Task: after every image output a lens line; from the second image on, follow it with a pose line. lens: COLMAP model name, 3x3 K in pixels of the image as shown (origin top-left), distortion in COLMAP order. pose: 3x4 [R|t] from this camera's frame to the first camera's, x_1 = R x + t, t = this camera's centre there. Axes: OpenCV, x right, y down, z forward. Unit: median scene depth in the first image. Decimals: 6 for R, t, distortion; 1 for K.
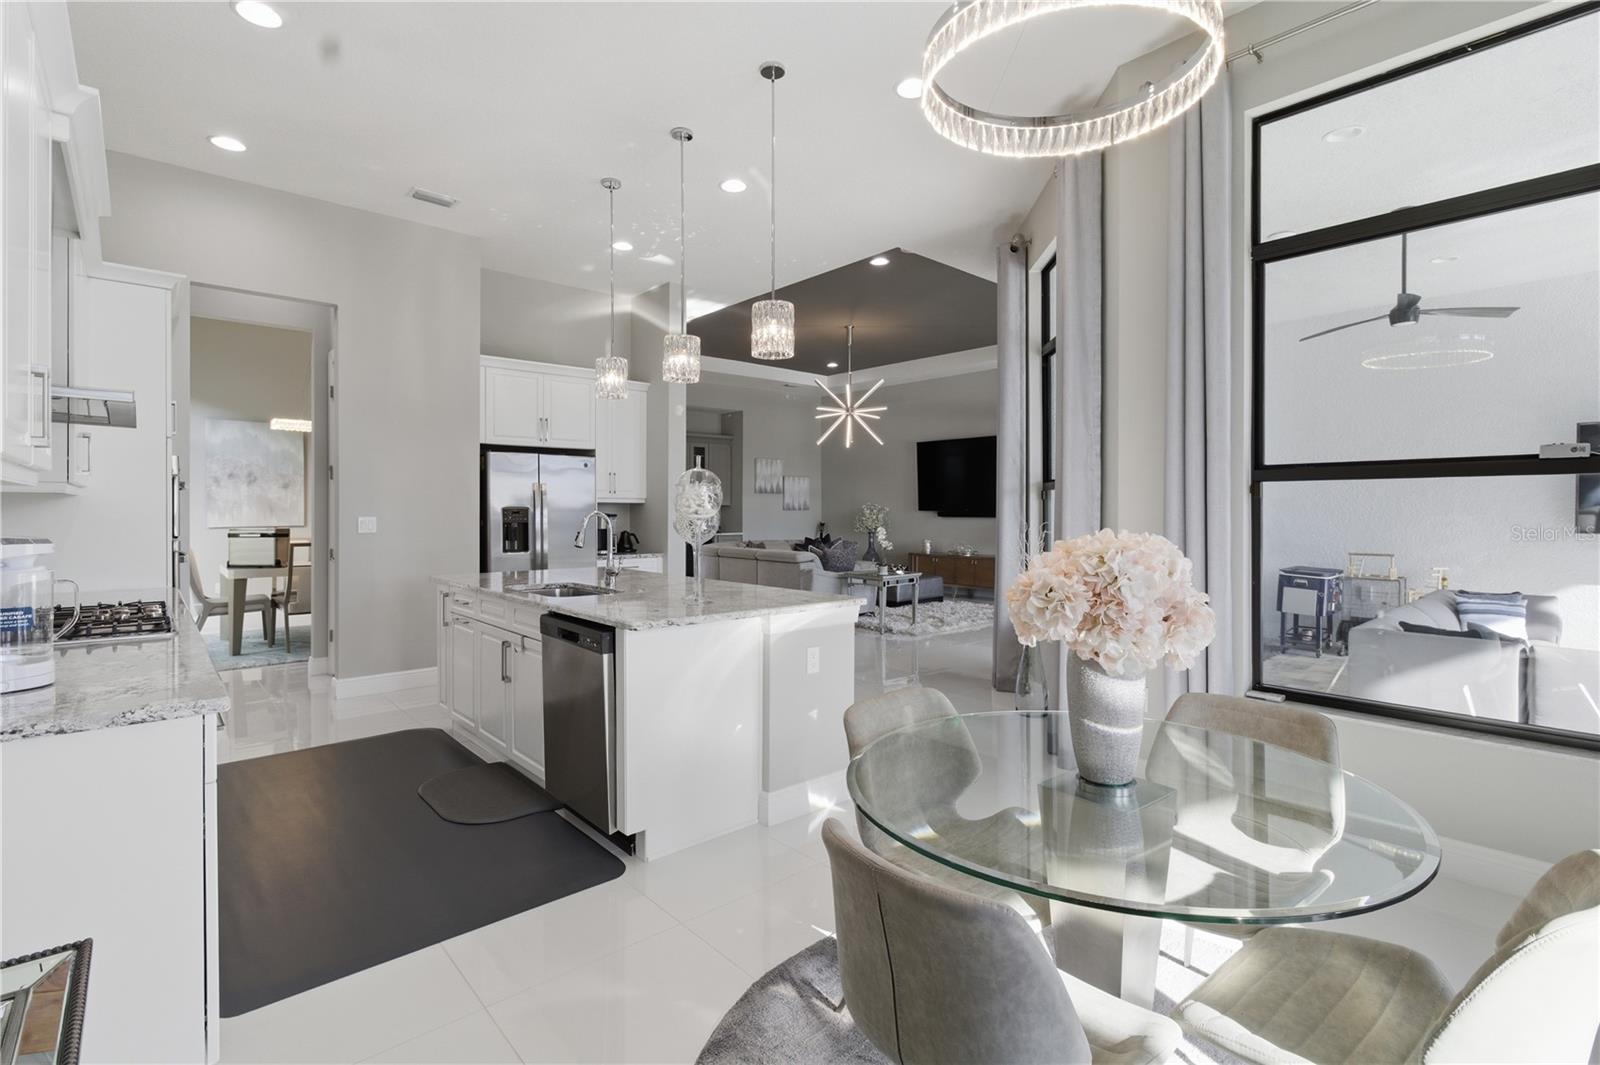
lens RADIAL K [[761.5, 0, 794.1], [0, 761.5, 515.1], [0, 0, 1]] dist [0.008069, 0.000271]
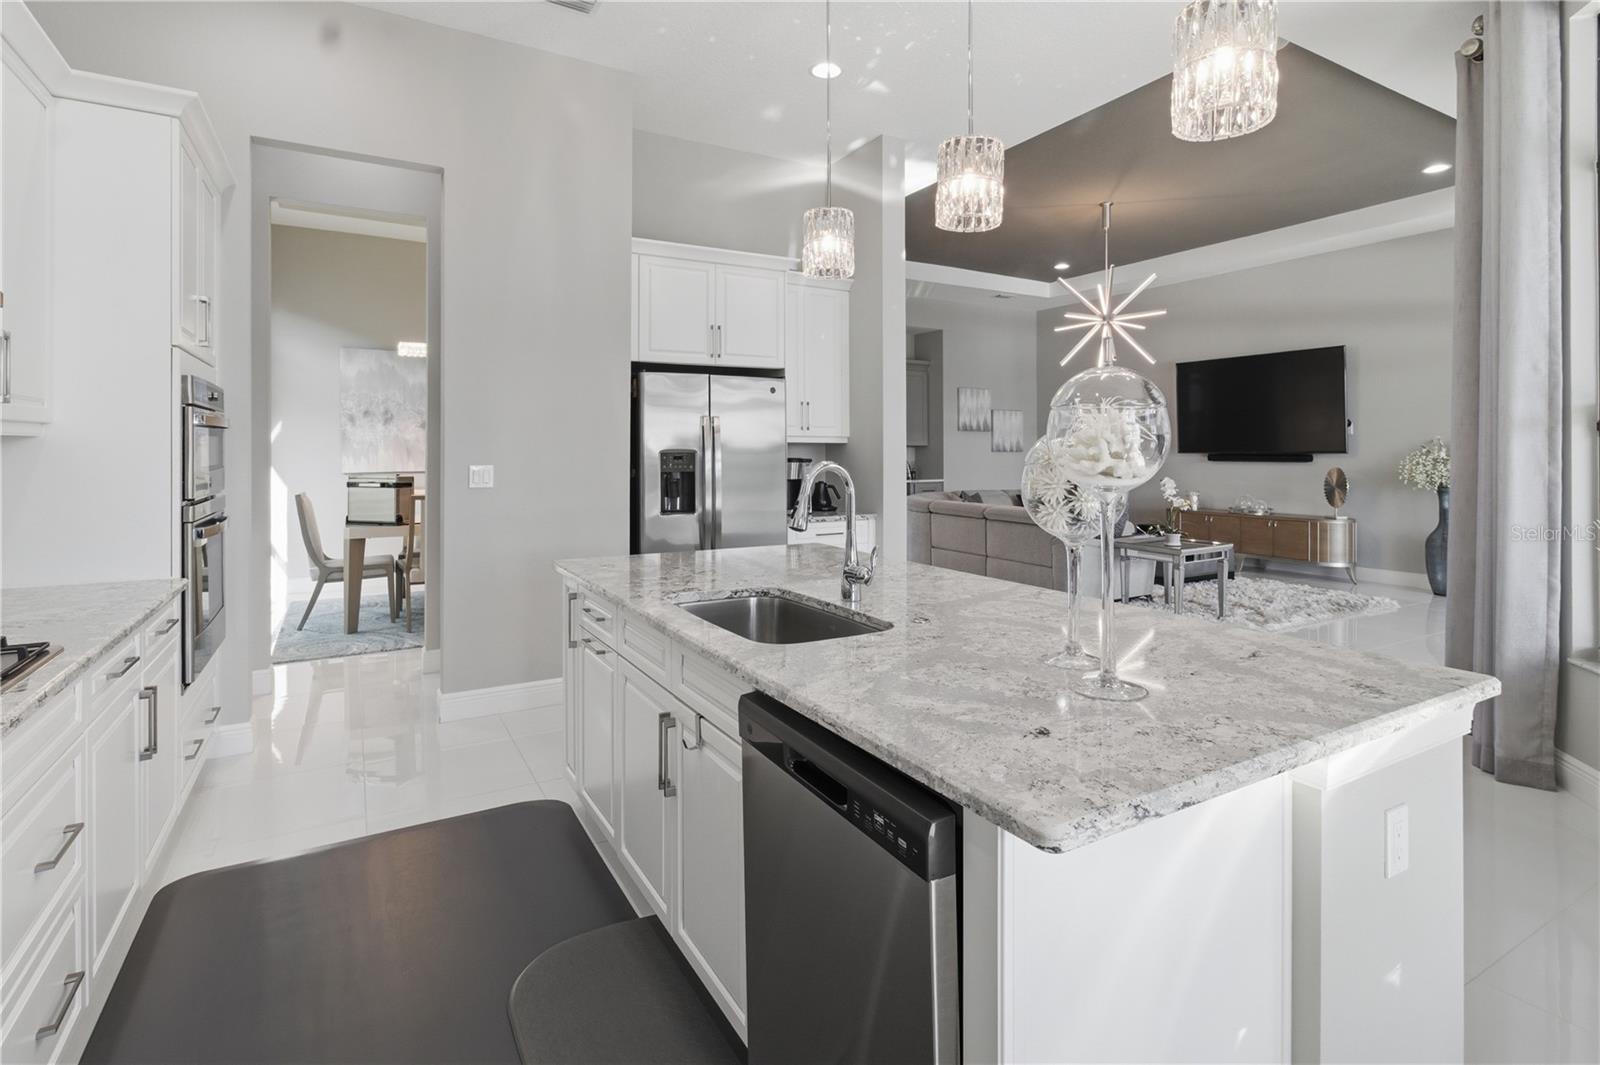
lens RADIAL K [[794.0, 0, 803.7], [0, 794.0, 456.2], [0, 0, 1]] dist [-0.026723, -0.000113]
pose [[0.982551, 0.001382, -0.185990, -0.120990], [-0.001060, 0.999998, 0.001827, -0.007514], [0.185992, -0.001598, 0.982550, 0.316429]]
